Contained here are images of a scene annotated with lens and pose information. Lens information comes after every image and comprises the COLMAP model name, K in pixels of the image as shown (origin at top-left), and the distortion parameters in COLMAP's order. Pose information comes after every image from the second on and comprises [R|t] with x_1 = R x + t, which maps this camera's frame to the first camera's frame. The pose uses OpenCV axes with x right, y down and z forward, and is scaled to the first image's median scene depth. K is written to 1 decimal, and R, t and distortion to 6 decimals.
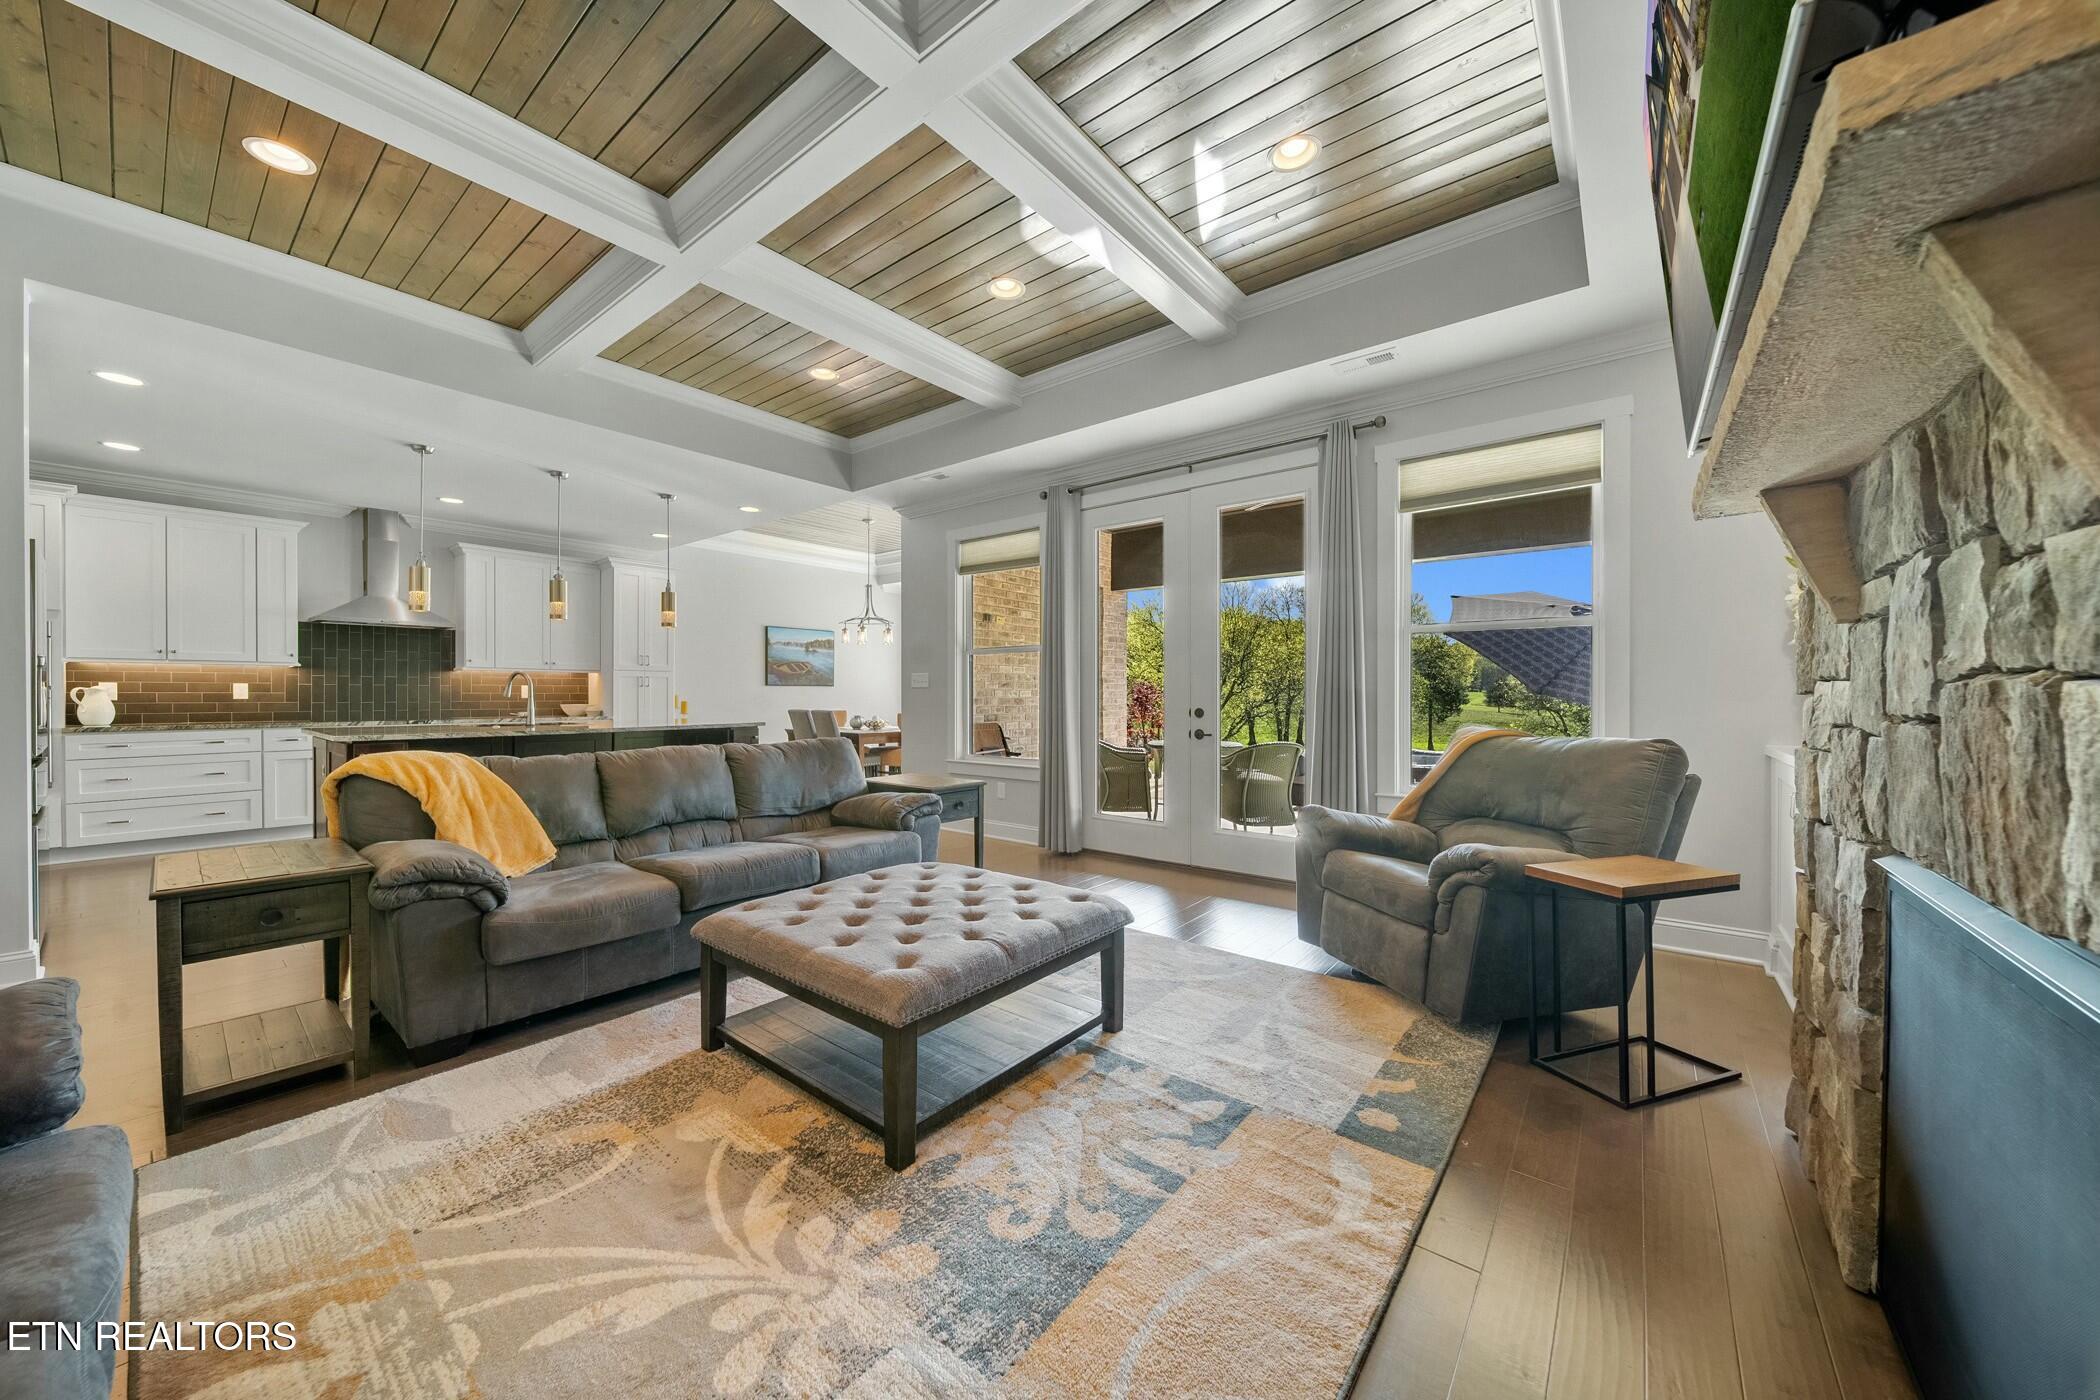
lens RADIAL K [[733.9, 0, 1040.8], [0, 733.9, 708.4], [0, 0, 1]] dist [-0.002352, -0.001077]
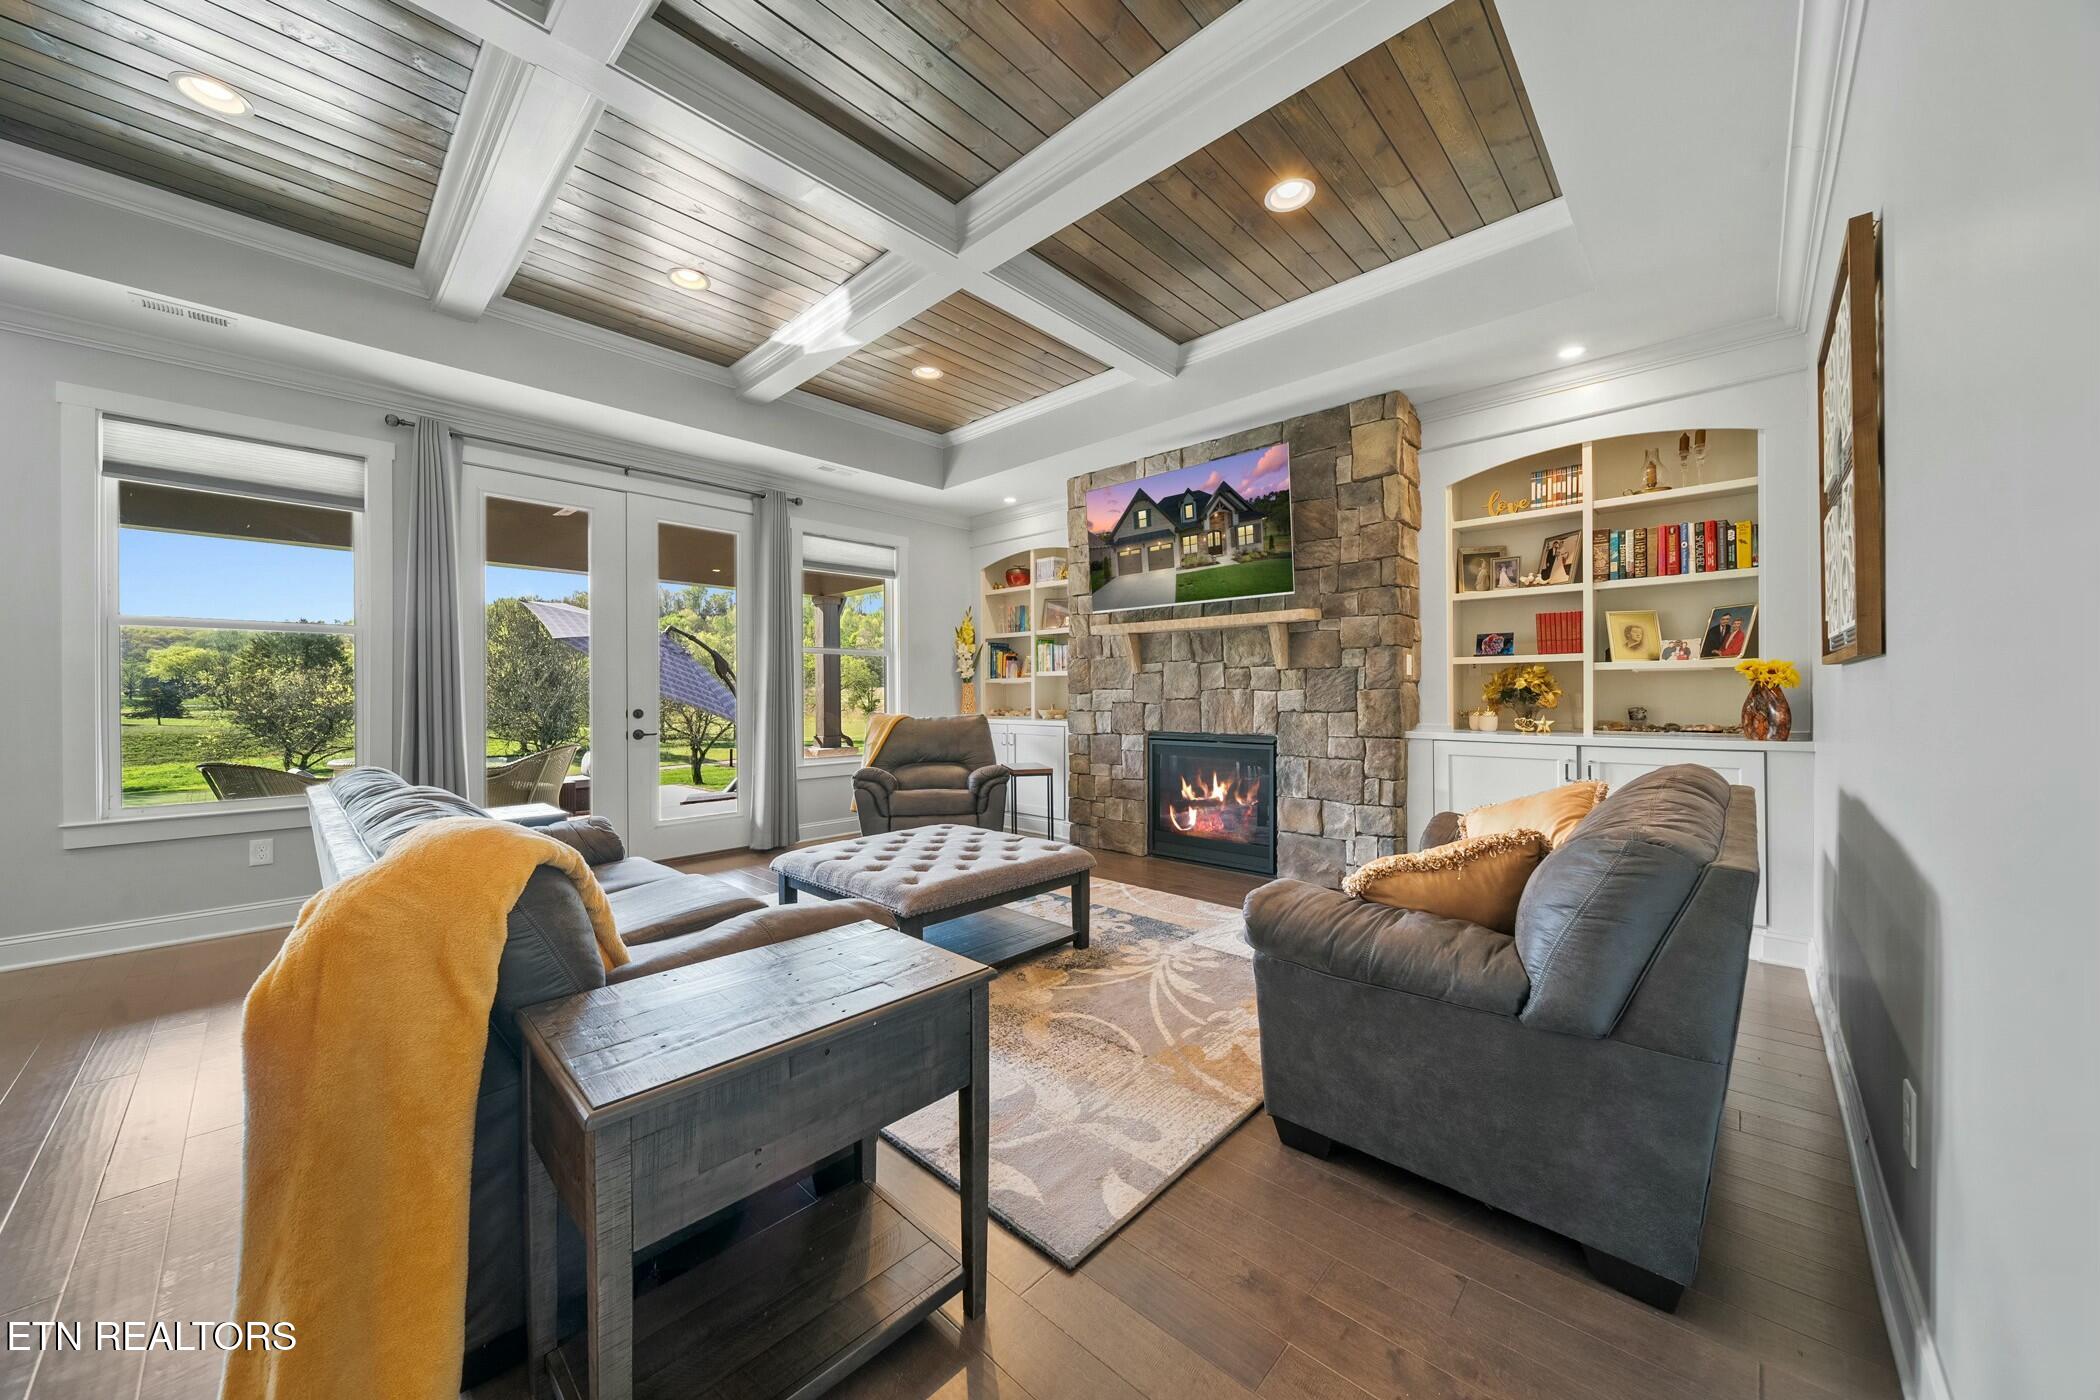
lens RADIAL K [[733.9, 0, 1057.6], [0, 733.9, 697.6], [0, 0, 1]] dist [-0.002352, -0.001077]
pose [[0.067356, -0.004226, 0.997720, -1.950803], [0.025171, 0.999680, 0.002535, -0.009405], [-0.997411, 0.024943, 0.067441, 0.885414]]
